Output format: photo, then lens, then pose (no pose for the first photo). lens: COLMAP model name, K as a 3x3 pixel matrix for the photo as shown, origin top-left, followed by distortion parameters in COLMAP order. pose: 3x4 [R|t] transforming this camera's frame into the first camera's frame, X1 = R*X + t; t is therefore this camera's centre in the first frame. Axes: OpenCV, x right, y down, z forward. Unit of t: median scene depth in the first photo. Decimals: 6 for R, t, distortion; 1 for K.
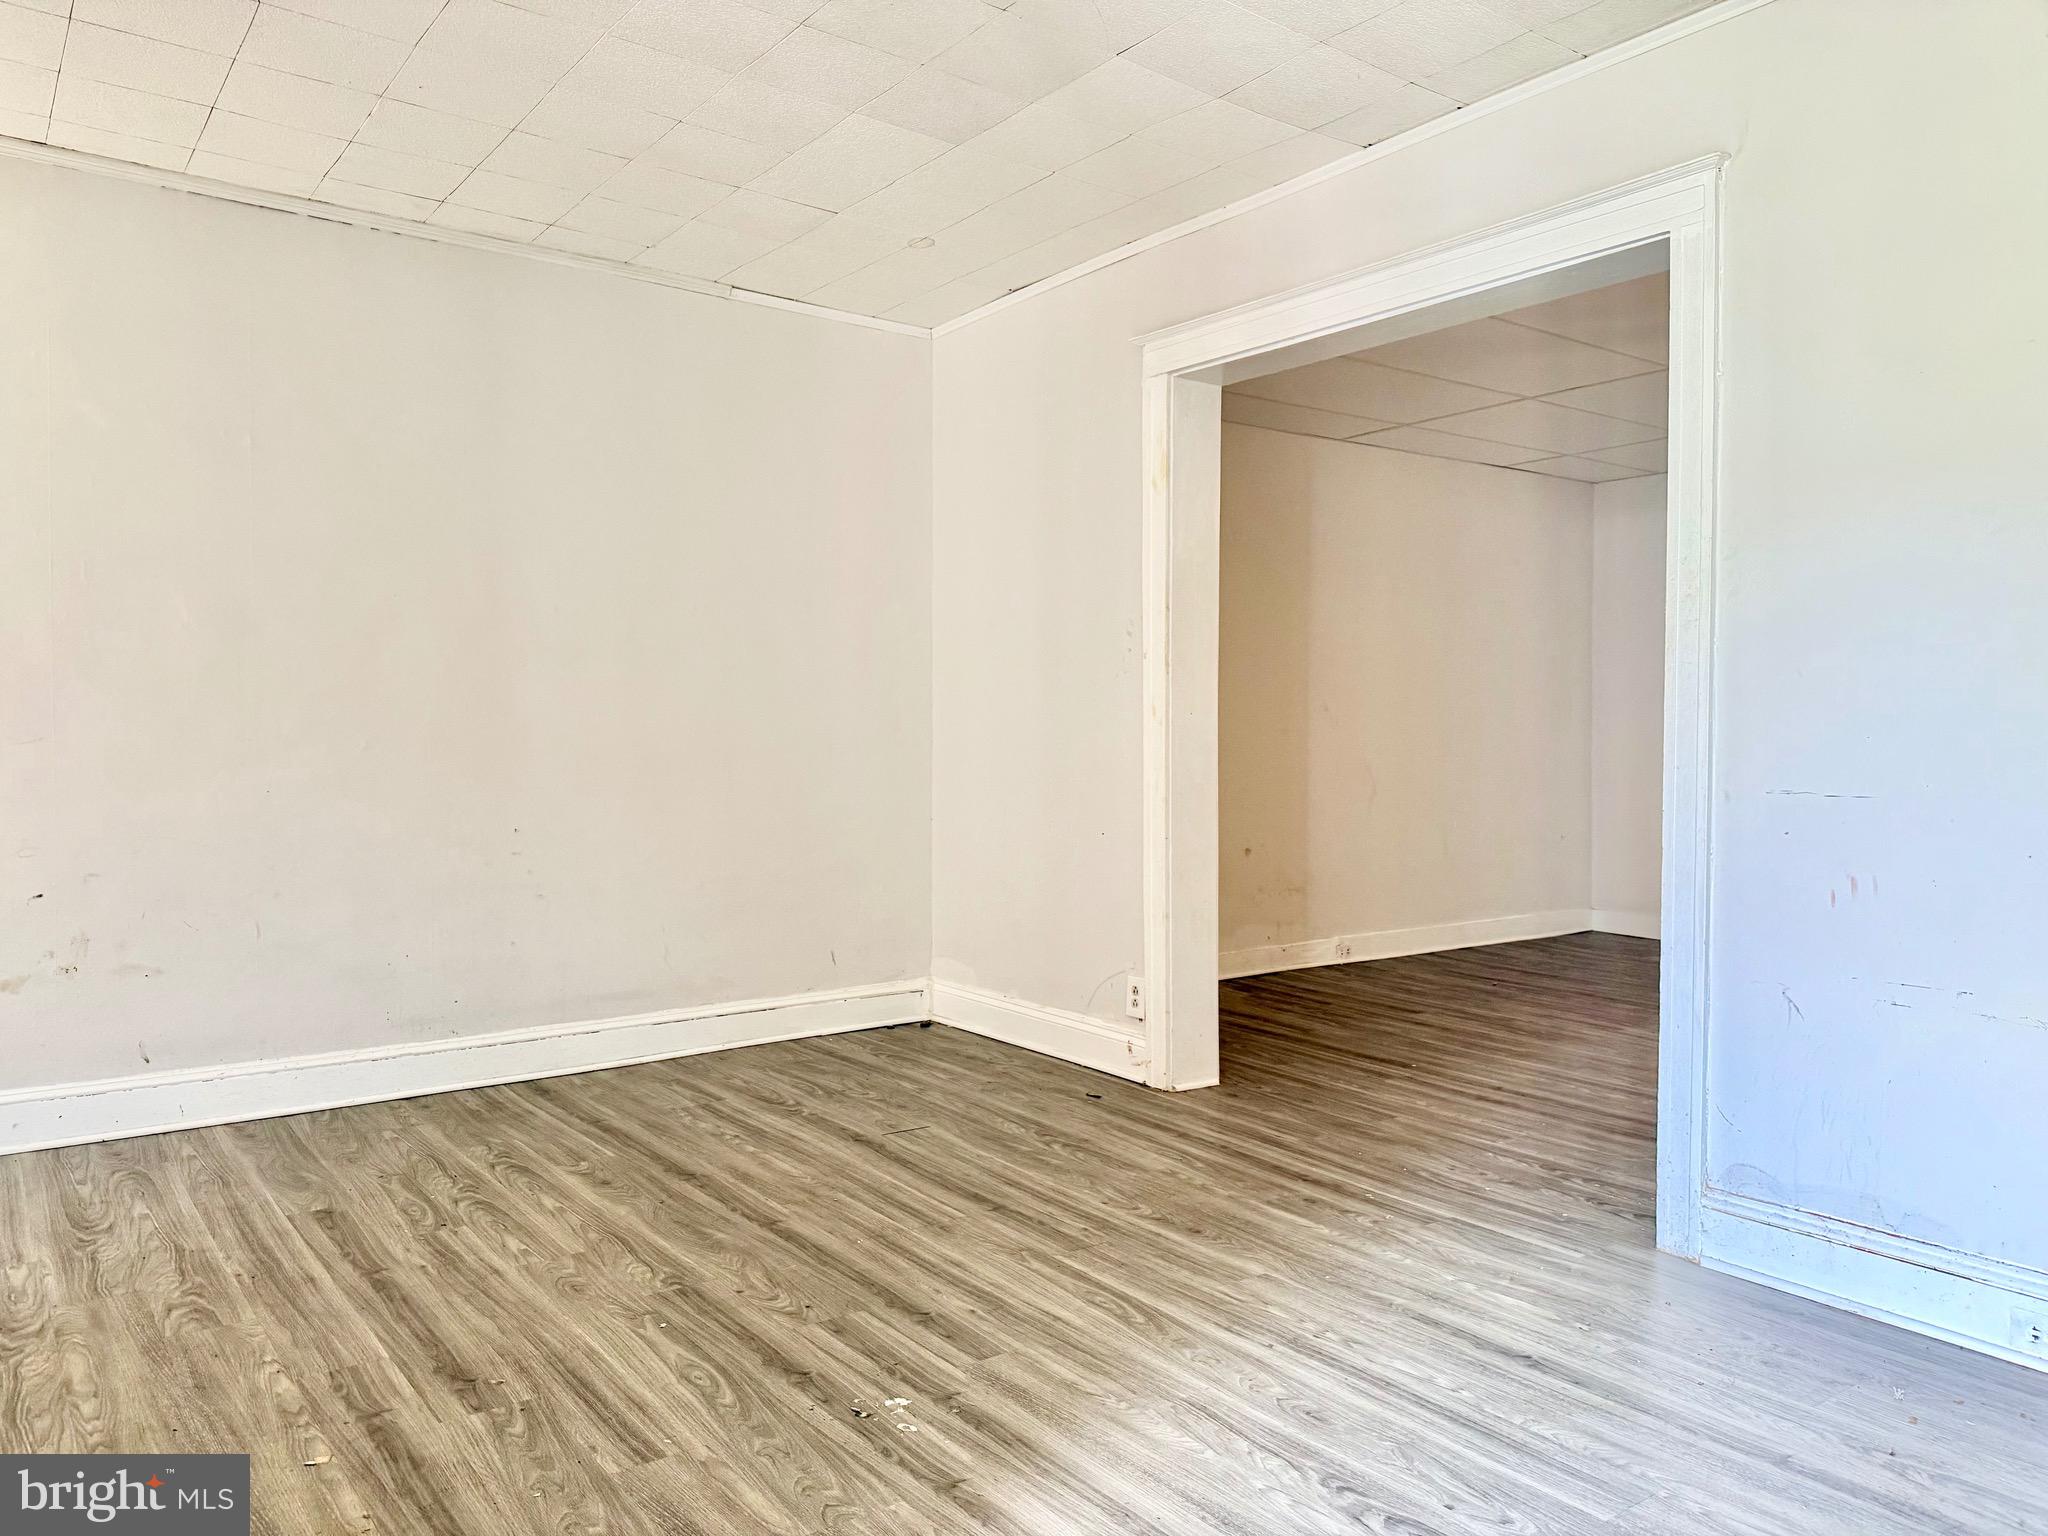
lens RADIAL K [[1443.1, 0, 1024.0], [0, 1443.1, 767.3], [0, 0, 1]] dist [0.063424, -0.071298]
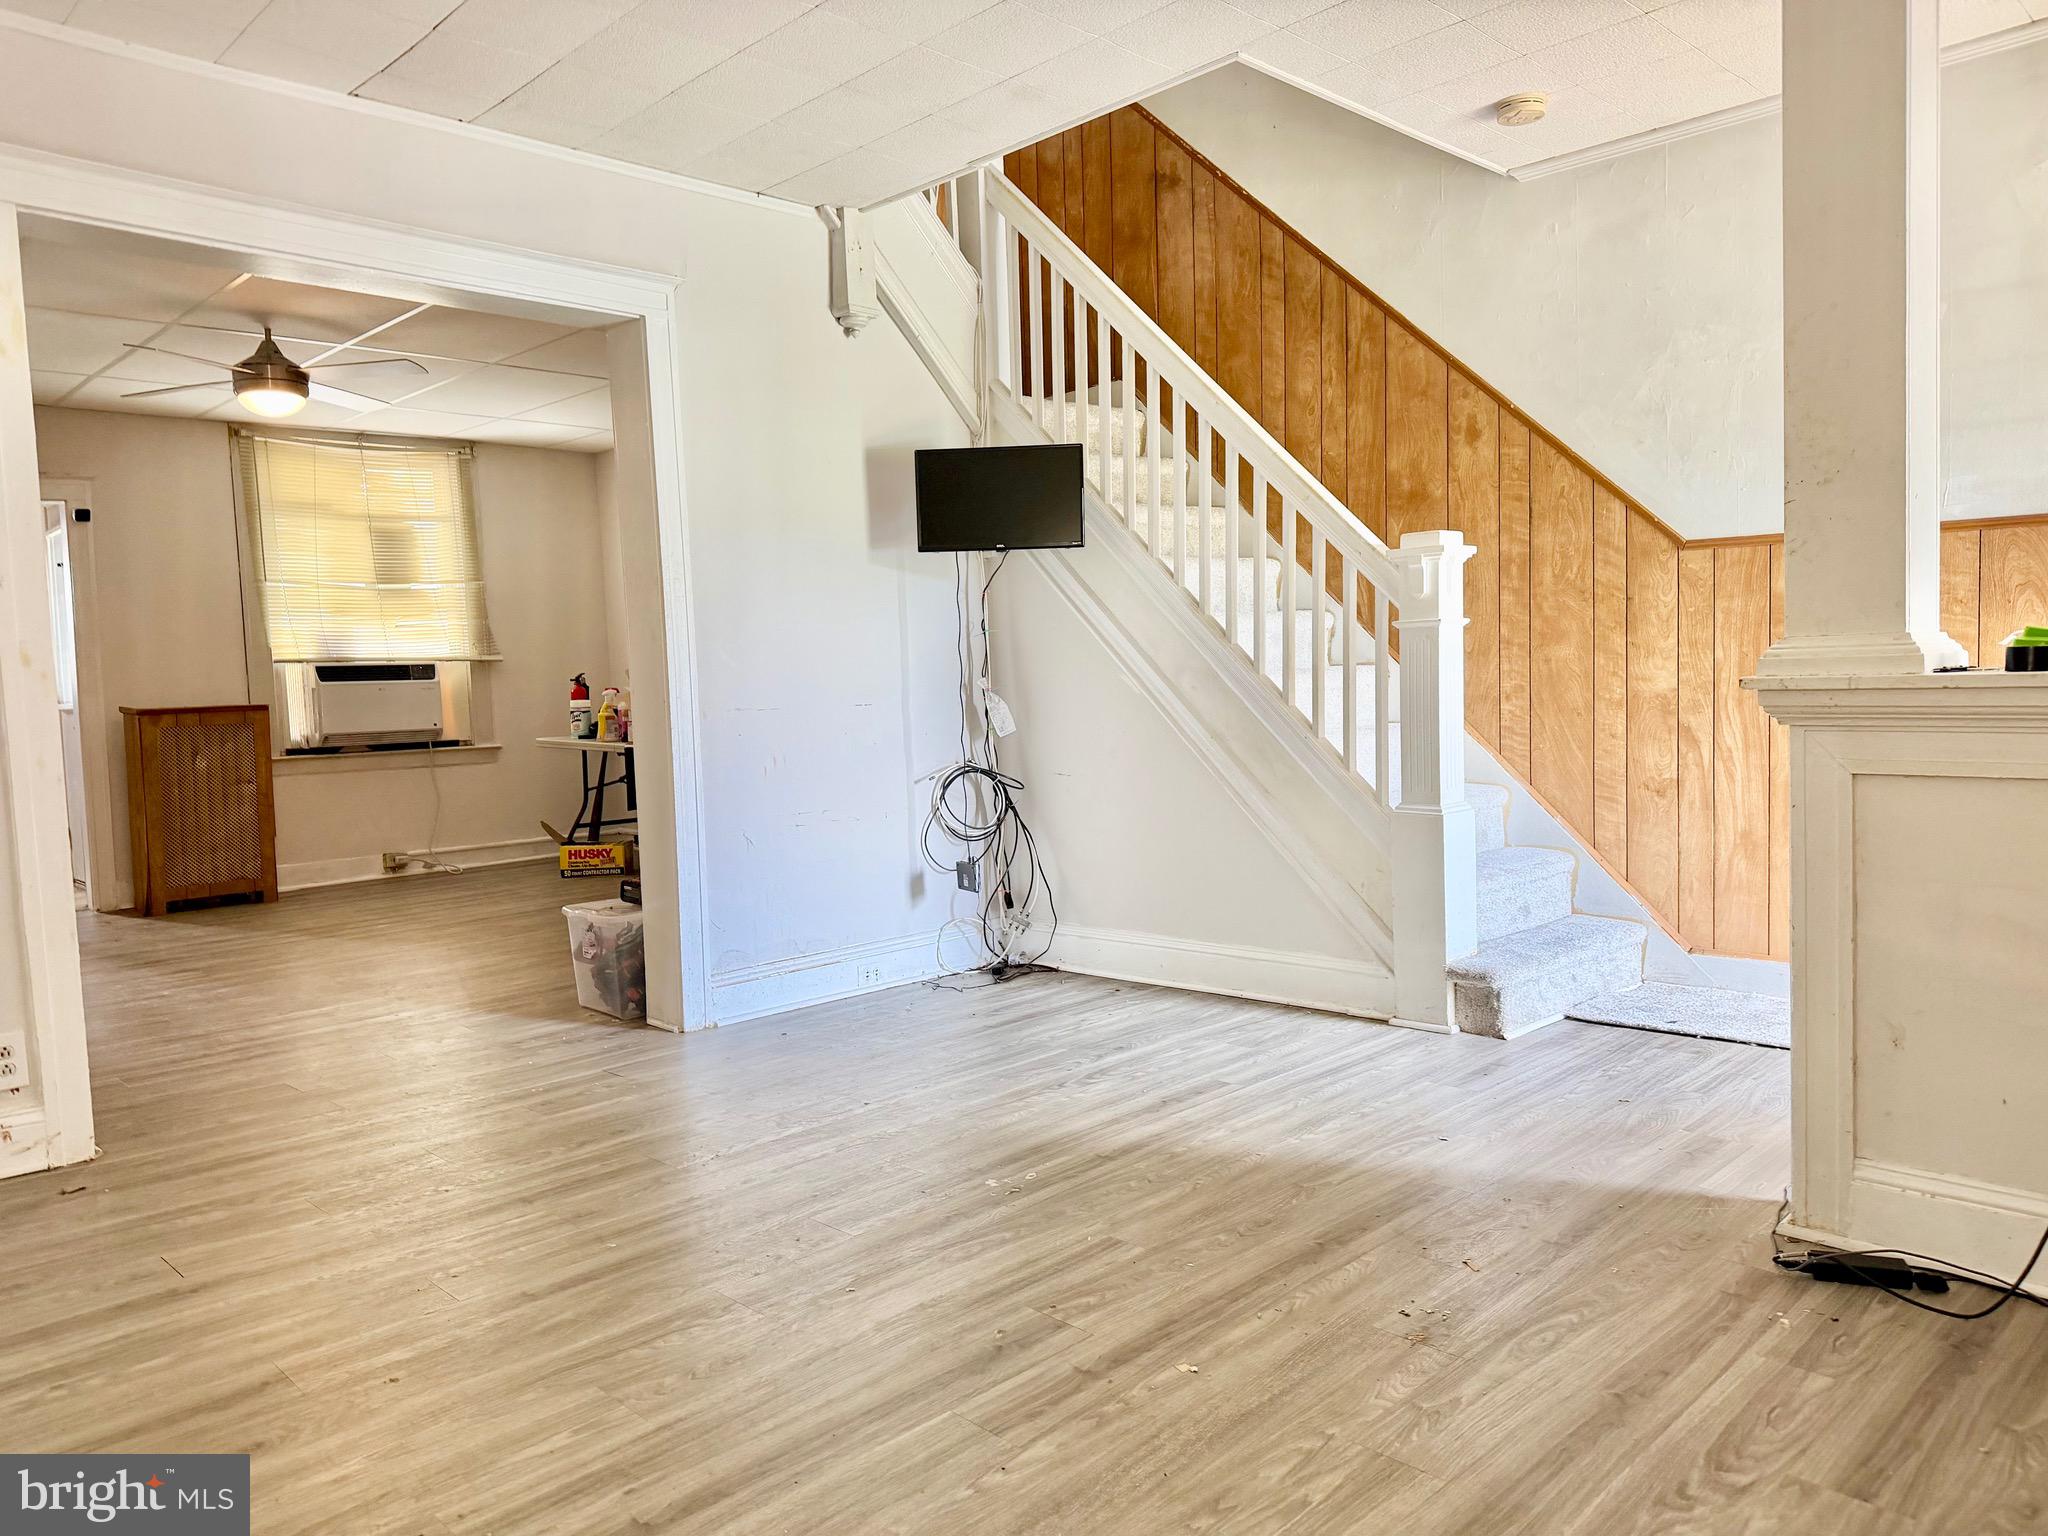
lens RADIAL K [[1443.1, 0, 989.4], [0, 1443.1, 758.7], [0, 0, 1]] dist [0.063424, -0.071298]
pose [[-0.124009, -0.053373, 0.990845, -1.232871], [0.061787, 0.996199, 0.061395, -0.008986], [-0.990356, 0.068835, -0.120240, 1.057358]]
